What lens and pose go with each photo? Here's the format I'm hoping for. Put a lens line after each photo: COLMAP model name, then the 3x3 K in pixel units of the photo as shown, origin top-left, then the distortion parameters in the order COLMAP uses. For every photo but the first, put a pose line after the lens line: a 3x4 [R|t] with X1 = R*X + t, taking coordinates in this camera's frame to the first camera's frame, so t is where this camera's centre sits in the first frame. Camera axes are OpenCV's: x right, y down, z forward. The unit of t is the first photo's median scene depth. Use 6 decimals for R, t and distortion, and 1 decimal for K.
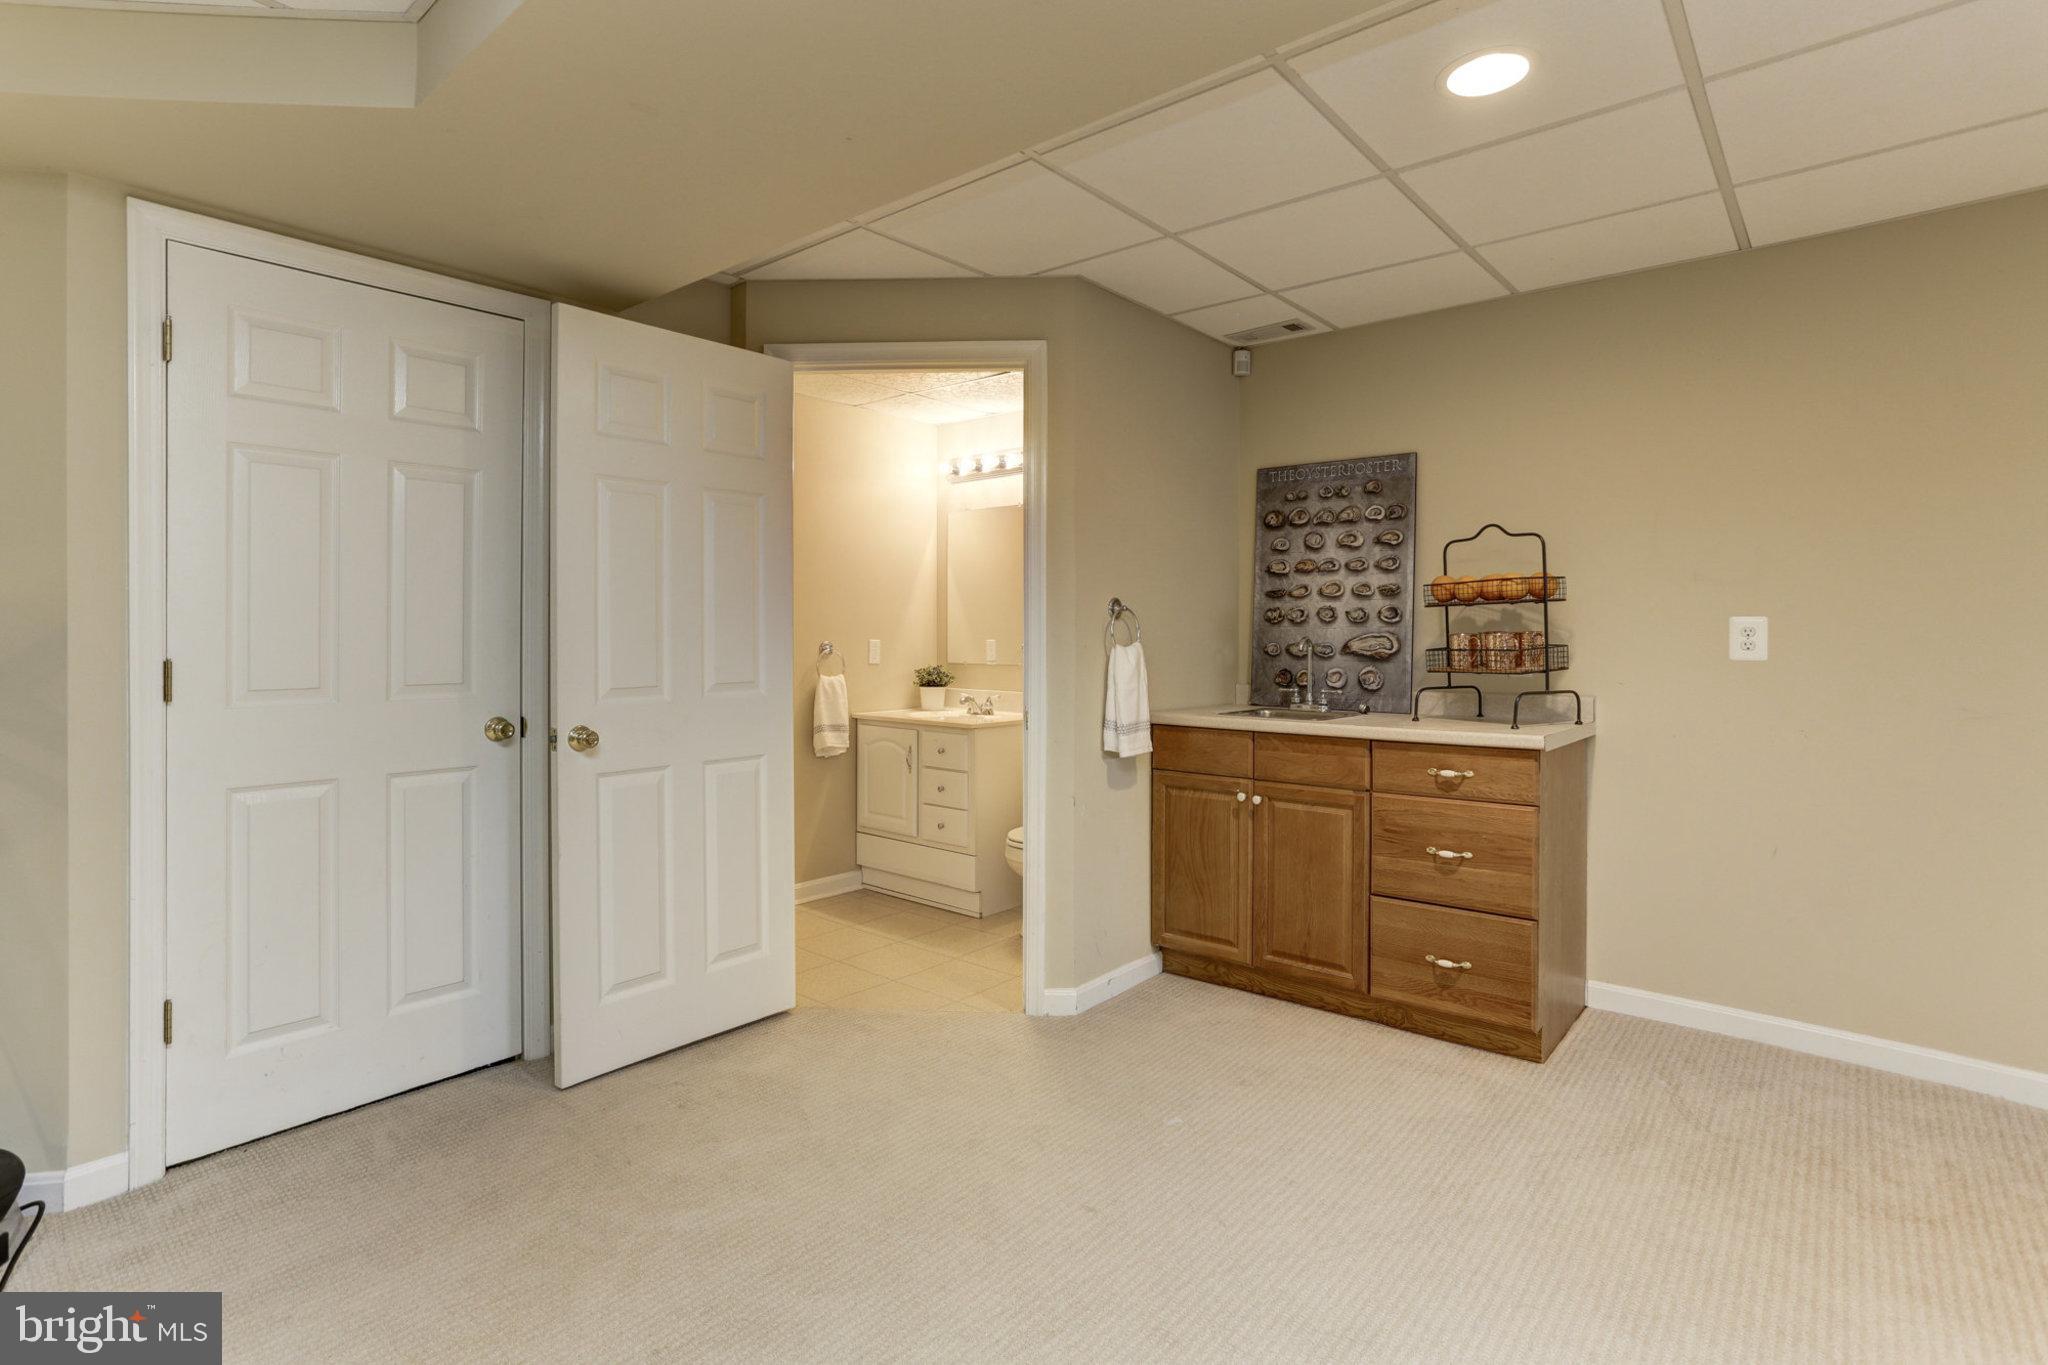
lens RADIAL K [[992.9, 0, 1023.3], [0, 992.9, 657.7], [0, 0, 1]] dist [-0.040868, 0.030144]
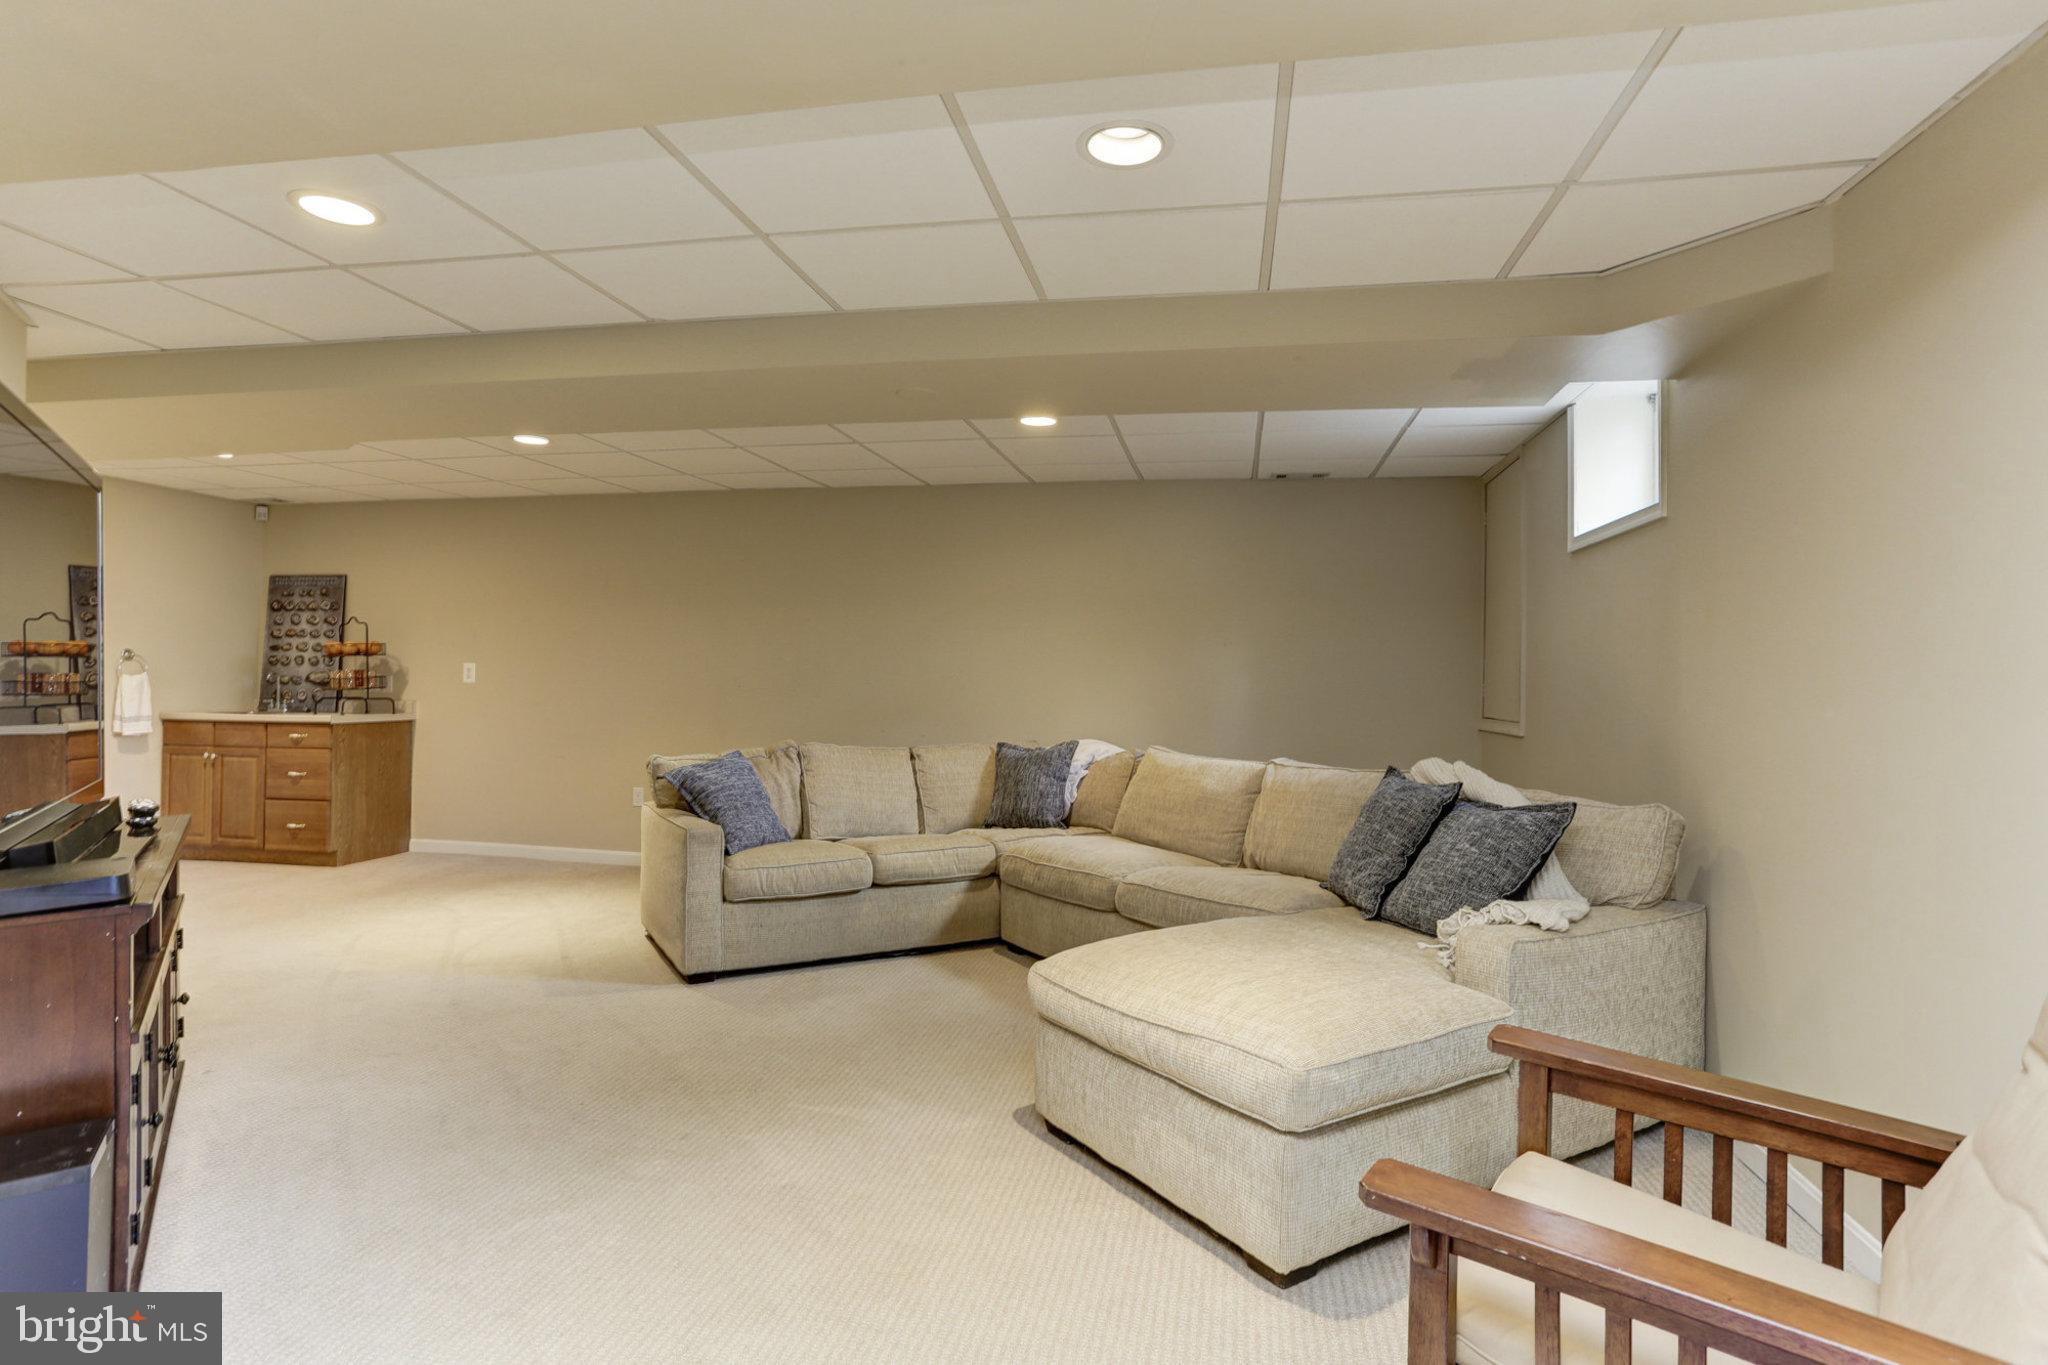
lens RADIAL K [[1010.7, 0, 1025.9], [0, 1010.7, 672.5], [0, 0, 1]] dist [-0.016905, -0.000261]
pose [[0.875047, 0.008401, 0.483965, 0.597533], [0.006810, 0.999537, -0.029662, 0.044316], [-0.483990, 0.029251, 0.874584, -1.284129]]
